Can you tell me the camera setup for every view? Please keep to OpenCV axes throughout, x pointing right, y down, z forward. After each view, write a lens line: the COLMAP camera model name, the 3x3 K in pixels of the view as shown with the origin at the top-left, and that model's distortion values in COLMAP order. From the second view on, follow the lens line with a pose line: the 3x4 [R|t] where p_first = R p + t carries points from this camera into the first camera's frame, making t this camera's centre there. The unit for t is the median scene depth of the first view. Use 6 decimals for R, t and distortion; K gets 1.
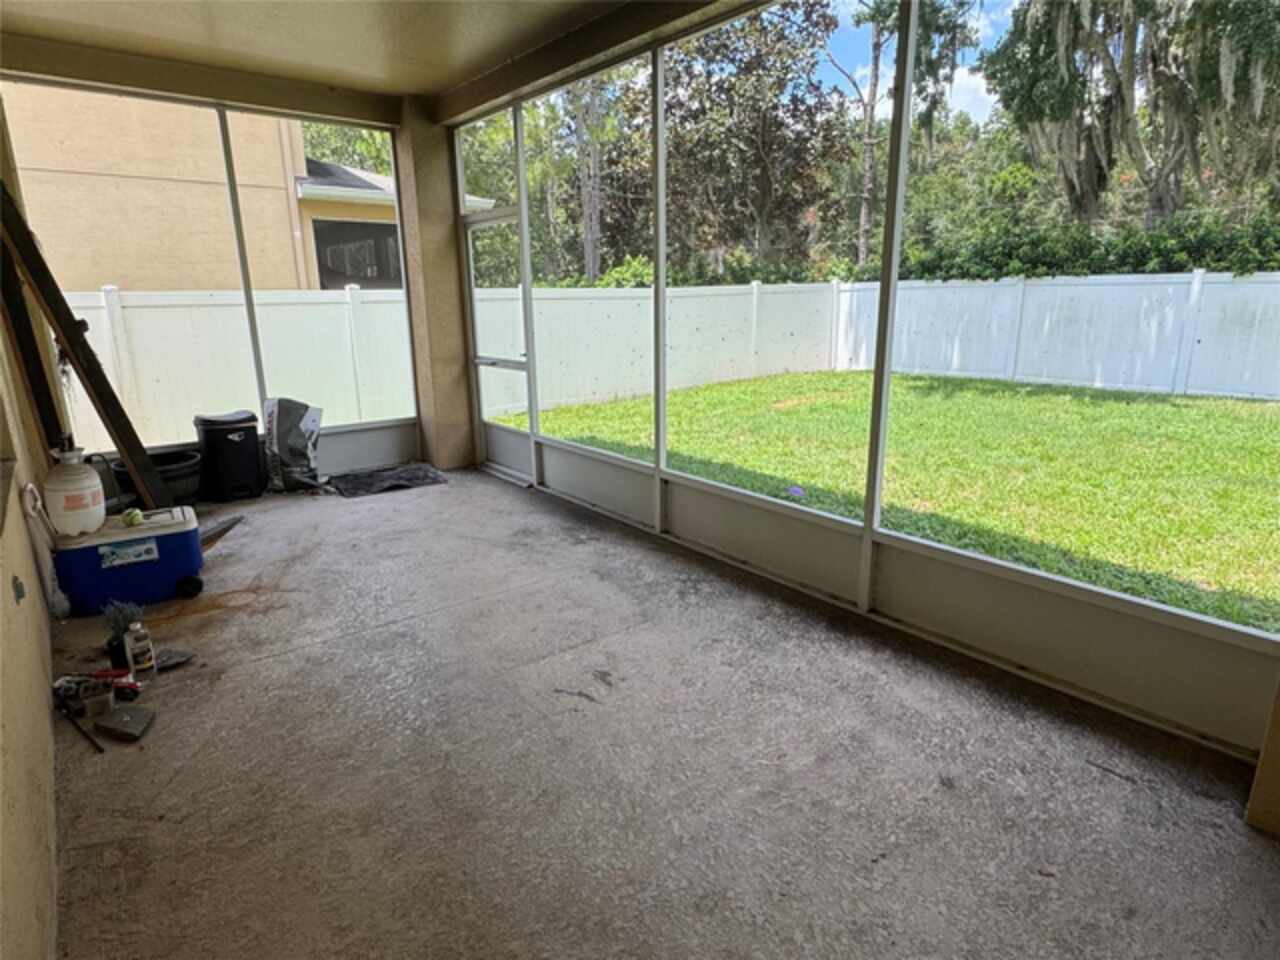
lens RADIAL K [[736.1, 0, 641.5], [0, 736.1, 477.9], [0, 0, 1]] dist [-0.004295, 0.000272]
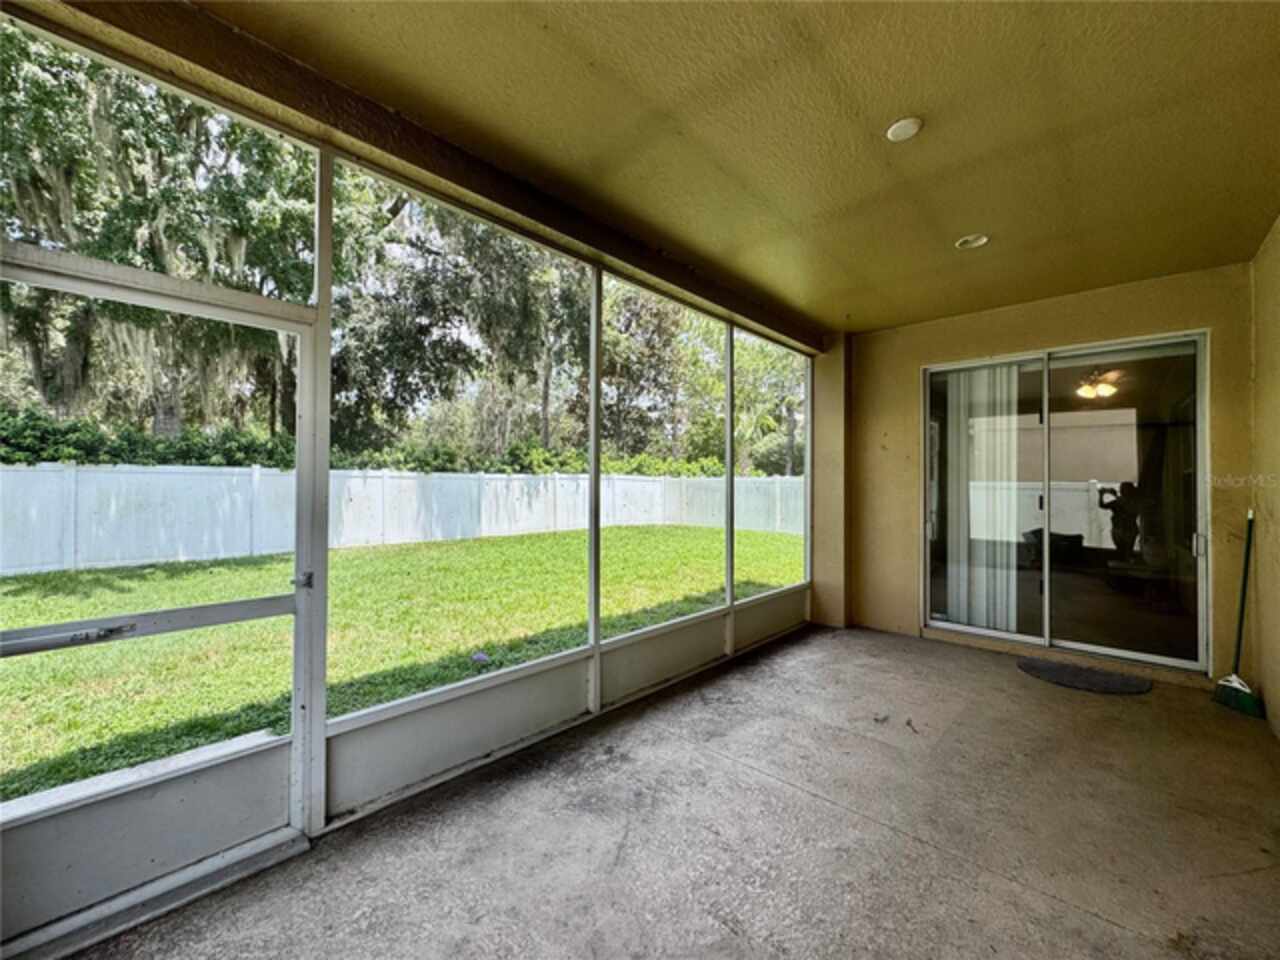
lens RADIAL K [[509.7, 0, 643.0], [0, 509.7, 485.2], [0, 0, 1]] dist [-0.001480, 0.000540]
pose [[-0.152244, 0.007278, 0.988316, -0.678837], [0.232692, 0.972127, 0.028686, -0.232200], [-0.960560, 0.234341, -0.149694, 1.002160]]
